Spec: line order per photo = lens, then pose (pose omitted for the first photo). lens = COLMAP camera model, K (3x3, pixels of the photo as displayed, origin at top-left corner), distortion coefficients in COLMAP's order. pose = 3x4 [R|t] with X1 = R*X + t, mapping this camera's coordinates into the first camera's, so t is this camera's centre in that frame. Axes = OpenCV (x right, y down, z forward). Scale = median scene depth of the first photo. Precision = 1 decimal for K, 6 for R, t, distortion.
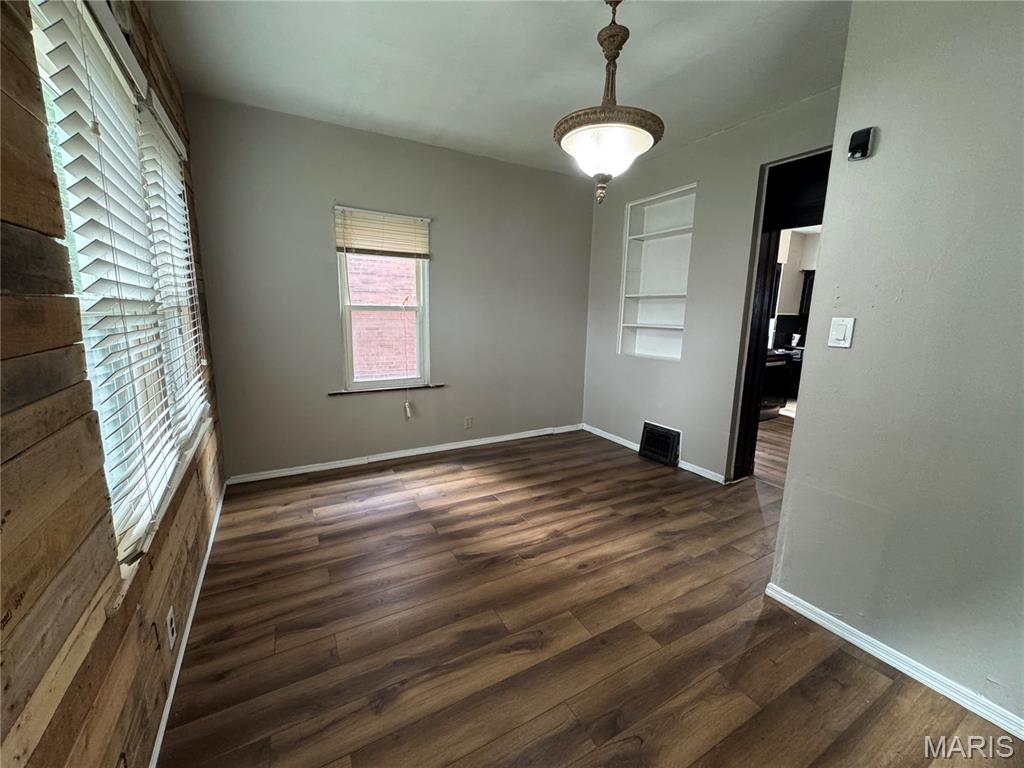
lens RADIAL K [[409.6, 0, 510.4], [0, 409.6, 386.4], [0, 0, 1]] dist [-0.004228, 0.000619]
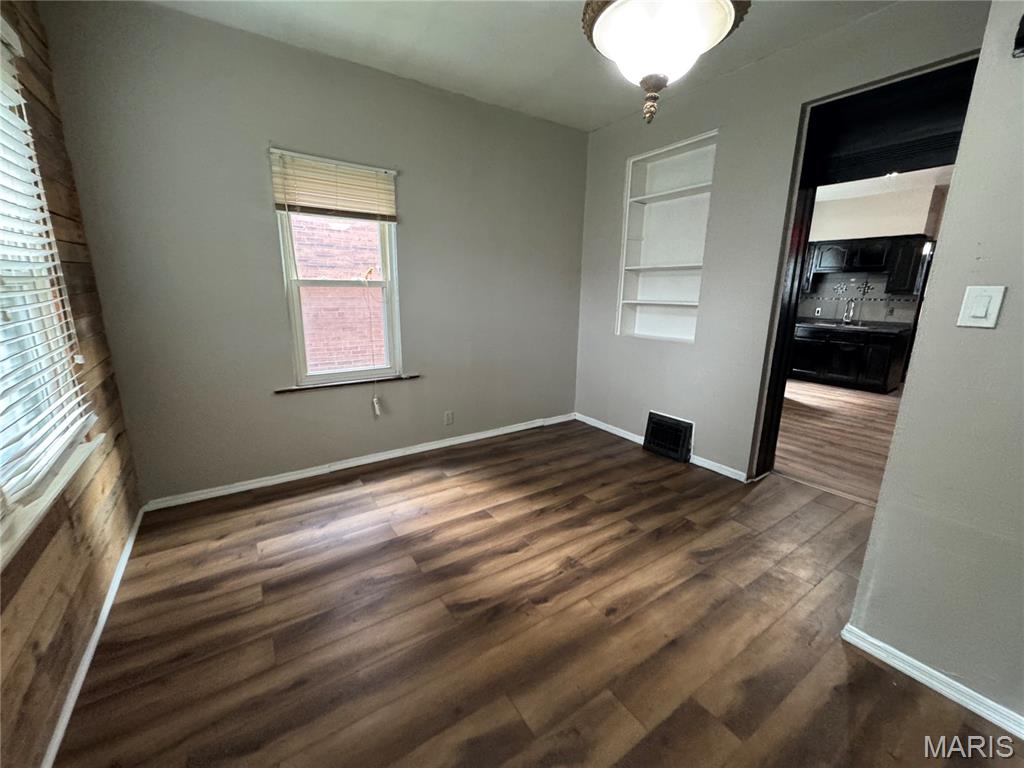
lens RADIAL K [[409.6, 0, 509.4], [0, 409.6, 385.6], [0, 0, 1]] dist [-0.004228, 0.000619]
pose [[0.997294, -0.024127, 0.069444, -0.044761], [0.020778, 0.998605, 0.048541, -0.024650], [-0.070518, -0.046967, 0.996404, 0.182379]]
